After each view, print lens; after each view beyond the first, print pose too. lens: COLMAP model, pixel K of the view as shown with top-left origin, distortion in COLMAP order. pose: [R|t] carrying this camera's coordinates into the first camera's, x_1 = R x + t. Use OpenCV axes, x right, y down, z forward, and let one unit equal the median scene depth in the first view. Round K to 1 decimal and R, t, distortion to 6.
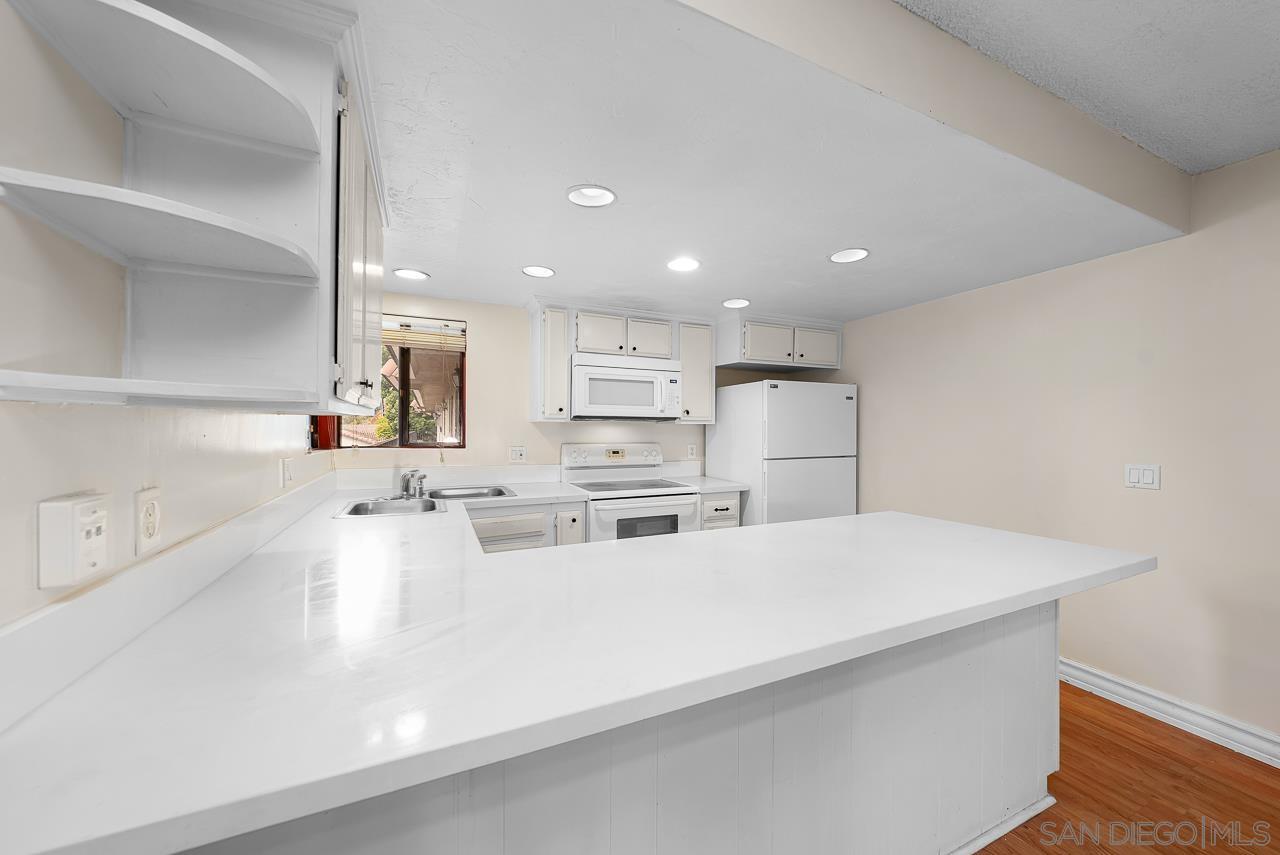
lens RADIAL K [[443.1, 0, 663.0], [0, 443.1, 421.1], [0, 0, 1]] dist [-0.006788, 0.000228]
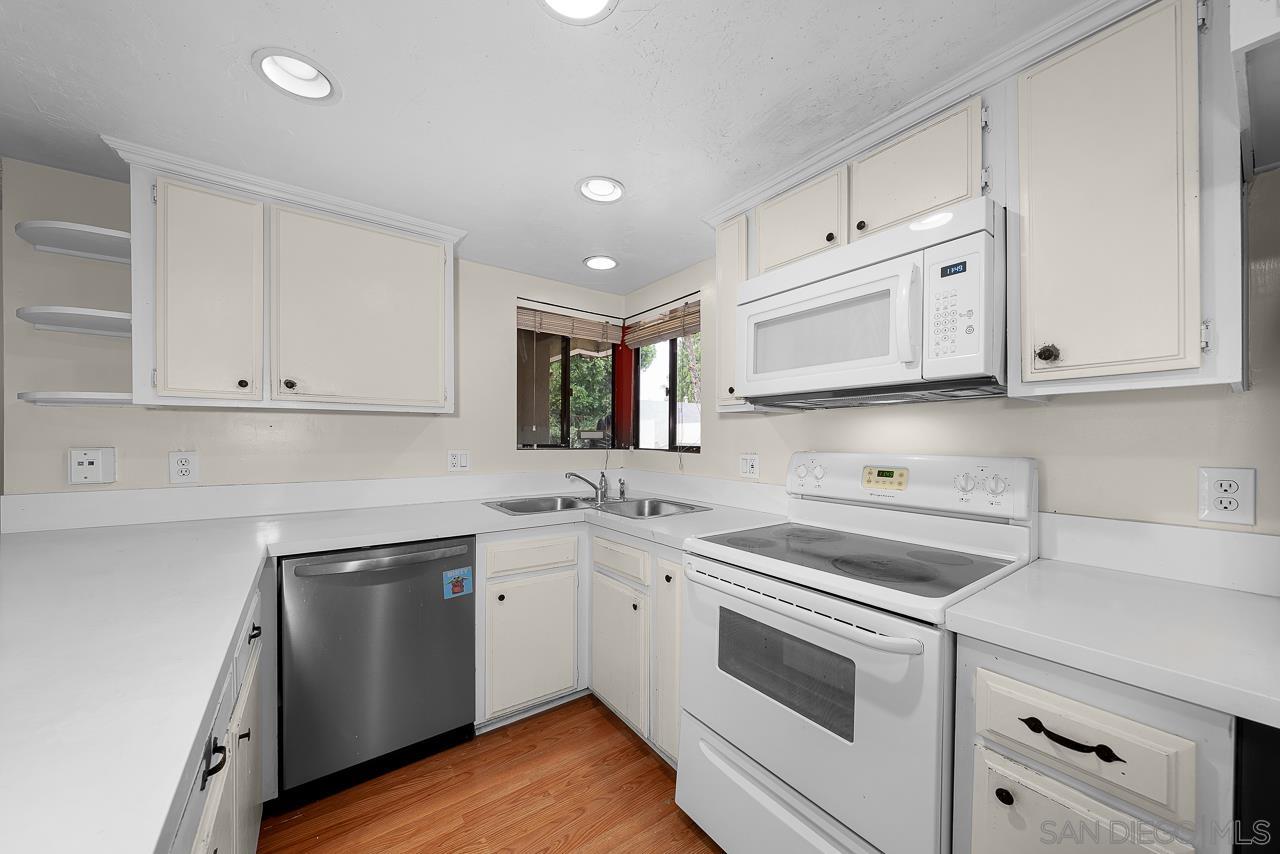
lens RADIAL K [[443.1, 0, 626.2], [0, 443.1, 440.8], [0, 0, 1]] dist [-0.006788, 0.000228]
pose [[0.242338, 0.001408, -0.970191, 0.283948], [0.013085, 0.999903, 0.004720, 0.033882], [0.970104, -0.013839, 0.242297, 0.677549]]
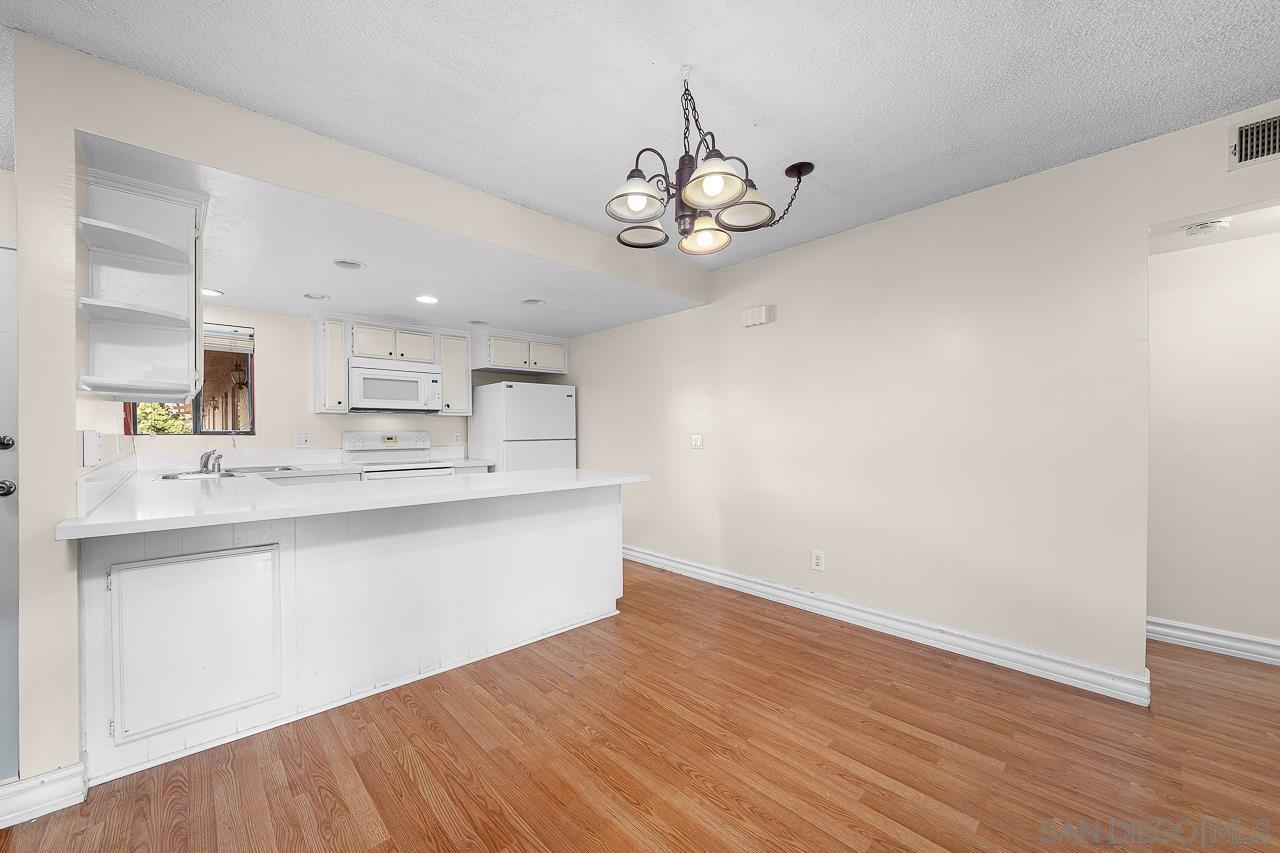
lens RADIAL K [[443.1, 0, 554.1], [0, 443.1, 436.0], [0, 0, 1]] dist [-0.006788, 0.000228]
pose [[0.981966, -0.007414, 0.188912, 0.118097], [0.001390, 0.999487, 0.032001, 0.026704], [-0.189052, -0.031162, 0.981473, -0.318100]]
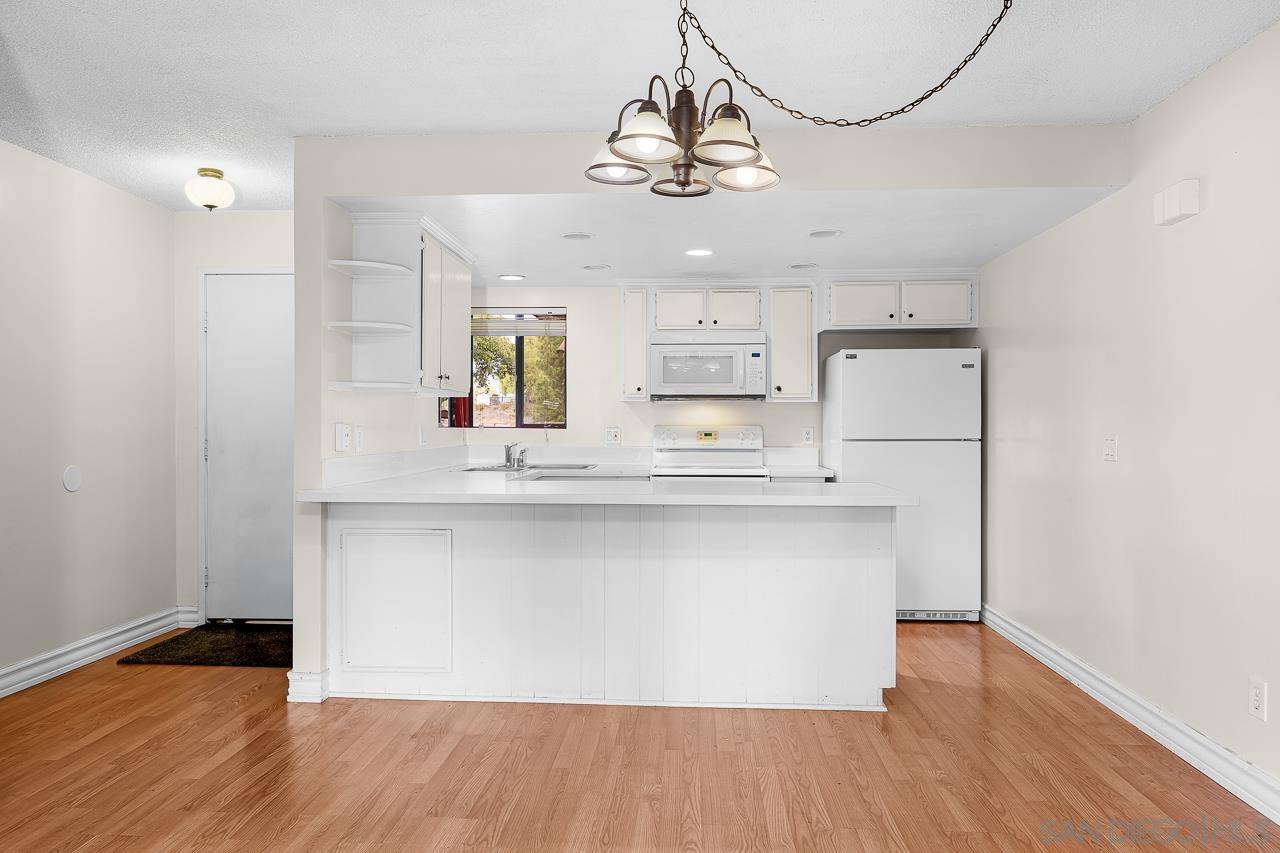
lens RADIAL K [[730.3, 0, 628.6], [0, 730.3, 429.4], [0, 0, 1]] dist [-0.004748, 0.002959]
pose [[0.872343, 0.002486, -0.488889, 0.525272], [0.009734, 0.999700, 0.022453, 0.025936], [0.488798, -0.024346, 0.872057, -0.433469]]
